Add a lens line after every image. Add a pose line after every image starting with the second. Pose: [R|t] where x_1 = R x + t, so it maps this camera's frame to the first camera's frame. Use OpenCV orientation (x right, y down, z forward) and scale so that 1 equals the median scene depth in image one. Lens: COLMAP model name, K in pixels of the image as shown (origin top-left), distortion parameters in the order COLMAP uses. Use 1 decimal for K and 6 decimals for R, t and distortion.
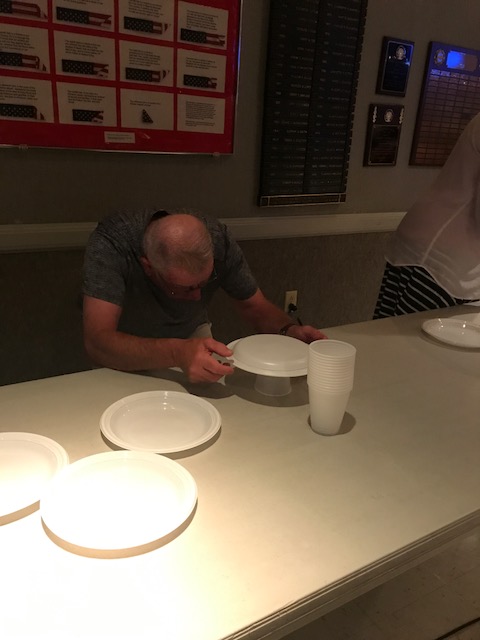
lens RADIAL K [[523.4, 0, 238.5], [0, 523.4, 318.5], [0, 0, 1]] dist [0.013246, -0.004530]
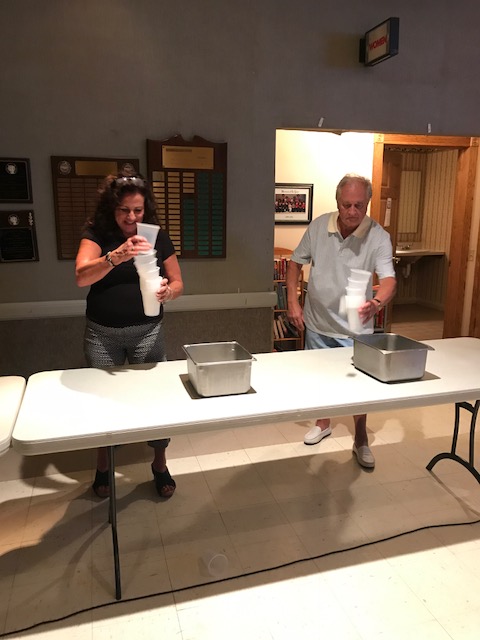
lens RADIAL K [[523.4, 0, 245.3], [0, 523.4, 316.8], [0, 0, 1]] dist [0.013246, -0.004530]
pose [[0.966533, -0.004897, -0.256497, 1.349310], [-0.031779, 0.989832, -0.138647, -0.043119], [0.254567, 0.142158, 0.956549, 0.077928]]
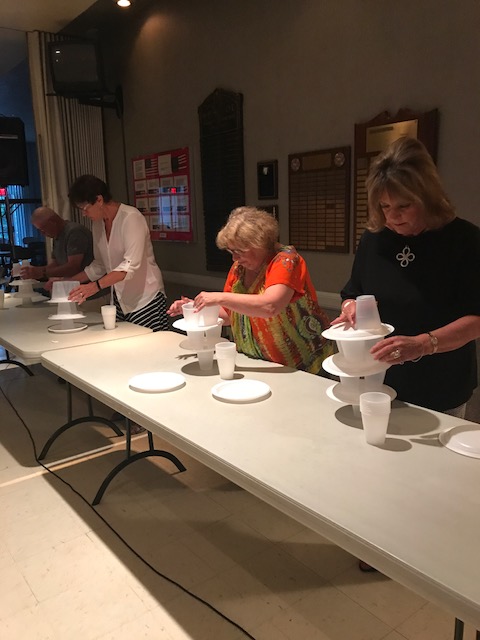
lens RADIAL K [[523.4, 0, 241.2], [0, 523.4, 320.4], [0, 0, 1]] dist [0.013246, -0.004530]
pose [[0.130253, 0.133961, -0.982389, 2.076084], [-0.306128, 0.947853, 0.088663, -0.285557], [0.943038, 0.289189, 0.164470, 1.009177]]
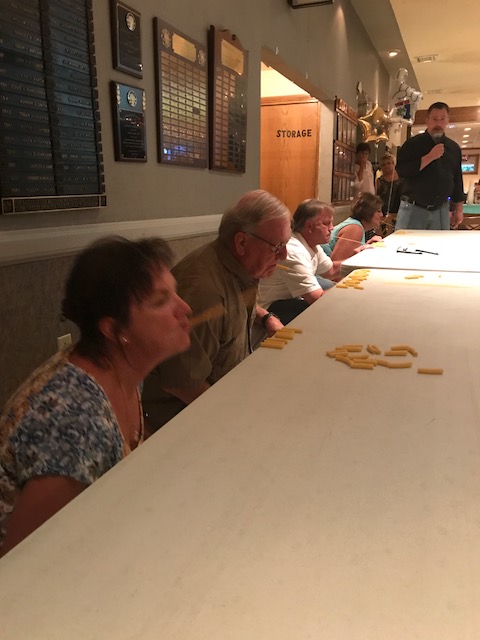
lens RADIAL K [[523.4, 0, 239.3], [0, 523.4, 318.4], [0, 0, 1]] dist [0.013246, -0.004530]
pose [[0.795202, -0.193495, 0.574641, -0.141319], [0.242988, 0.969982, -0.009636, -0.012998], [-0.555527, 0.147293, 0.818349, 0.373533]]
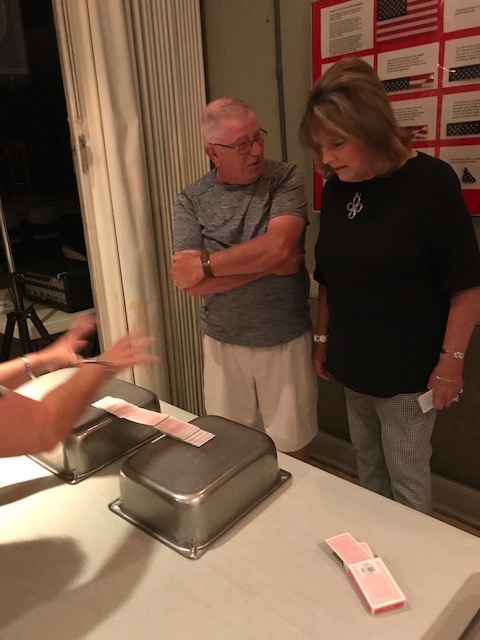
lens RADIAL K [[523.4, 0, 236.3], [0, 523.4, 323.1], [0, 0, 1]] dist [0.013246, -0.004530]
pose [[0.276470, 0.218590, -0.935833, 0.547182], [-0.253457, 0.955896, 0.148399, -0.181681], [0.926997, 0.196165, 0.319680, 0.415959]]
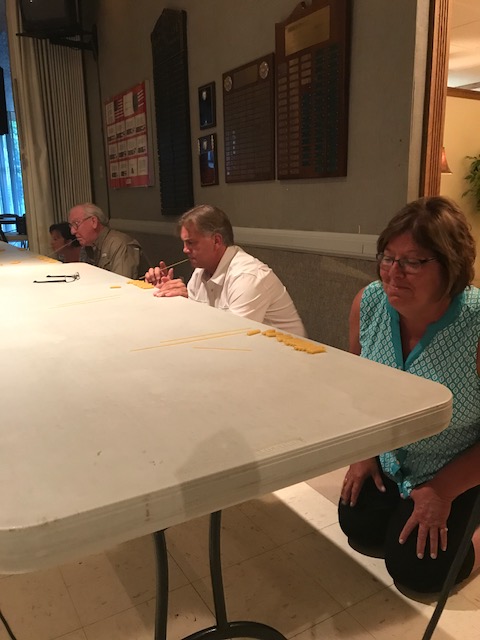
lens RADIAL K [[523.4, 0, 236.6], [0, 523.4, 328.0], [0, 0, 1]] dist [0.013246, -0.004530]
pose [[0.006413, 0.174365, -0.984660, 1.995788], [-0.324119, 0.931884, 0.162908, -0.263461], [0.945995, 0.318102, 0.062491, 1.427695]]
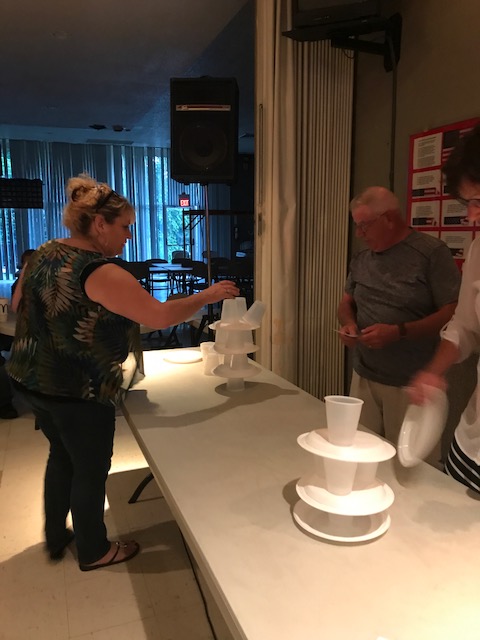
lens RADIAL K [[523.4, 0, 242.4], [0, 523.4, 319.9], [0, 0, 1]] dist [0.013246, -0.004530]
pose [[-0.168903, 0.107629, -0.979739, 1.089038], [-0.334707, 0.928687, 0.159723, -0.232310], [0.927062, 0.354903, -0.120834, 0.651912]]
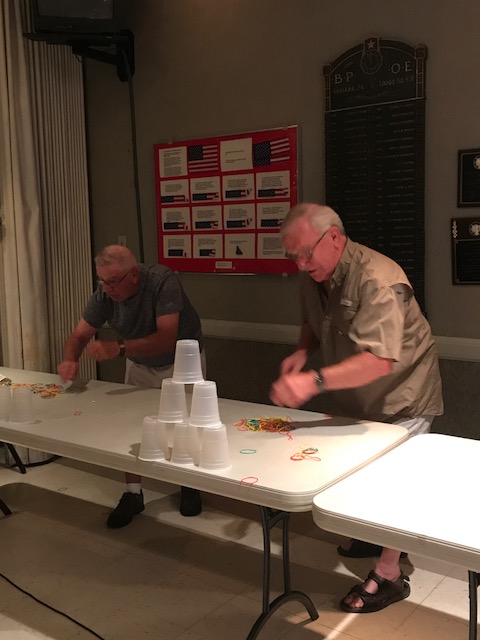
lens RADIAL K [[699.0, 0, 237.7], [0, 699.0, 316.6], [0, 0, 1]] dist [0.040403, 0.000000]
pose [[0.378048, 0.040242, -0.924911, 1.537093], [-0.269311, 0.960630, -0.068282, -0.078691], [0.885749, 0.274902, 0.374002, 0.324896]]
